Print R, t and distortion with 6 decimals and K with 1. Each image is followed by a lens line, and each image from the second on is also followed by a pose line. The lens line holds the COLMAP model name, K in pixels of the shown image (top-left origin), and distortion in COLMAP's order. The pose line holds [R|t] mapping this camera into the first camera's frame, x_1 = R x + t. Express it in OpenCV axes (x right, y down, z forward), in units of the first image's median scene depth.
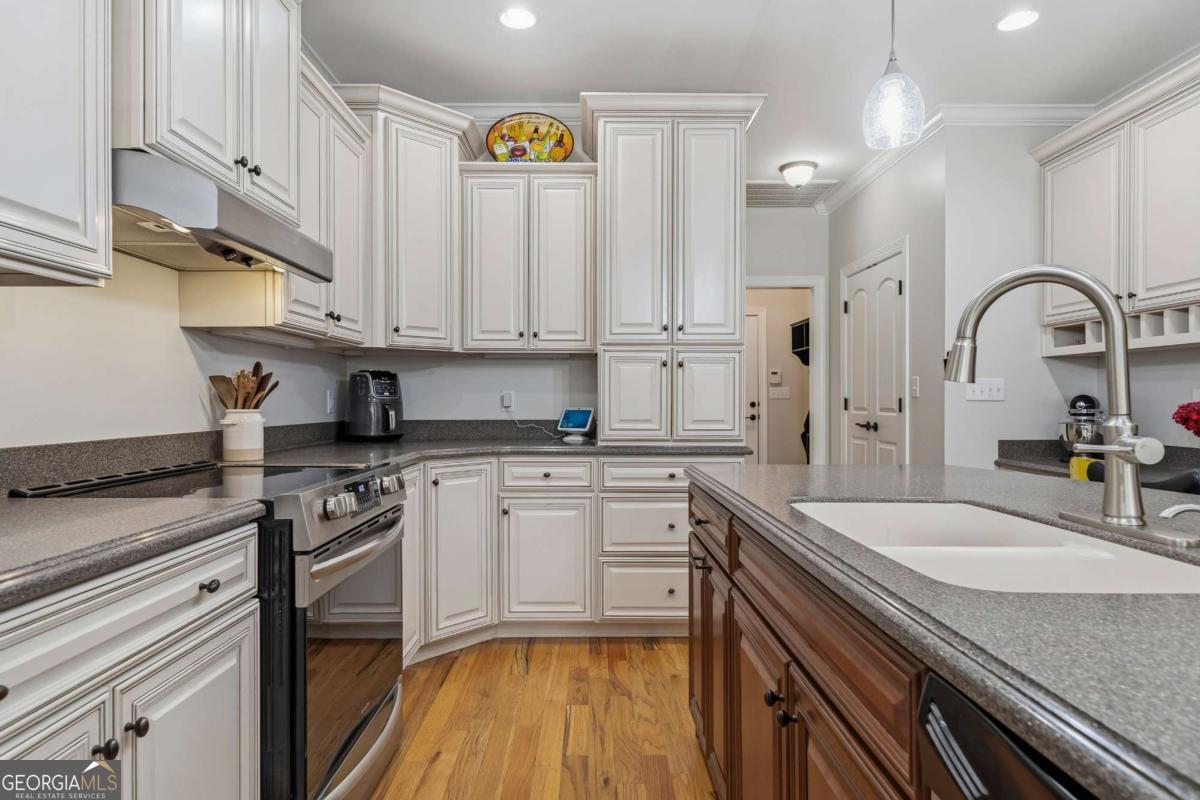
lens RADIAL K [[657.8, 0, 600.0], [0, 657.8, 400.0], [0, 0, 1]] dist [0.000052, -0.000155]
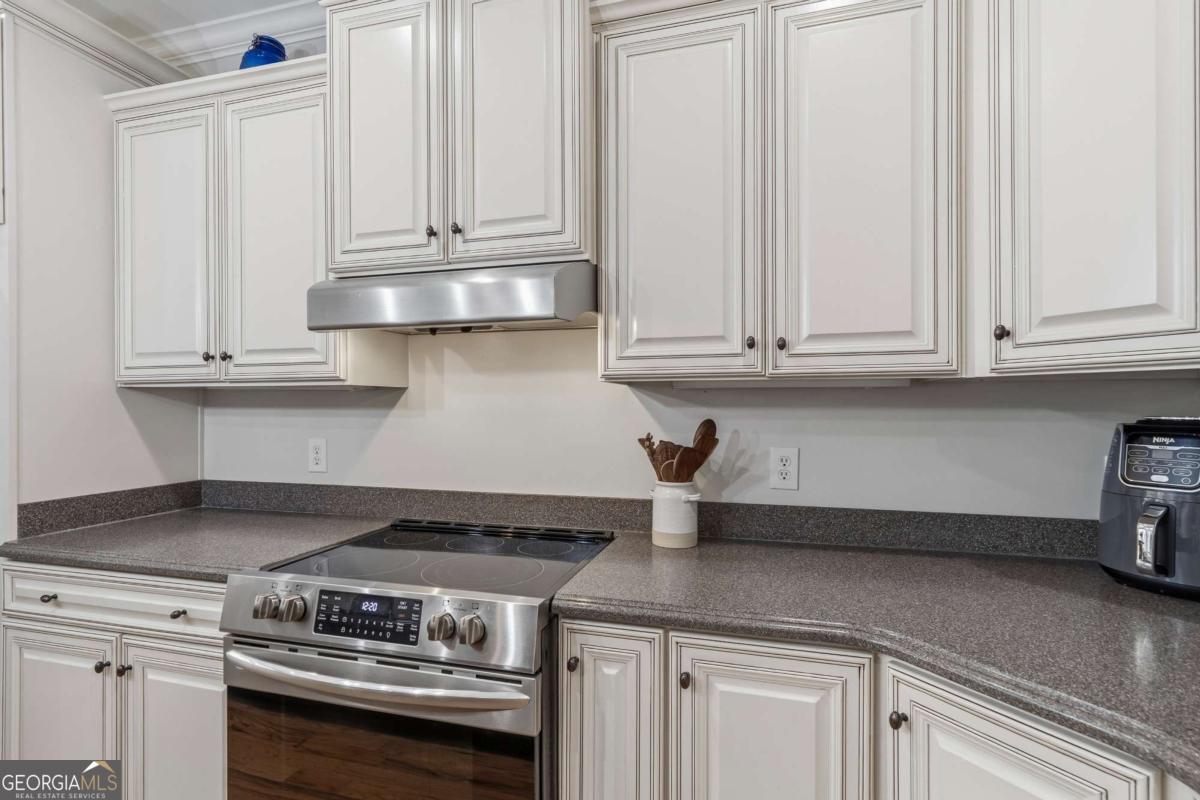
lens RADIAL K [[574.2, 0, 600.0], [0, 574.2, 400.0], [0, 0, 1]] dist [-0.000611, -0.000066]
pose [[-0.282963, -0.010574, -0.959072, 0.204374], [-0.002470, 0.999944, -0.010296, -0.100738], [0.959128, -0.000544, -0.282974, 1.467823]]
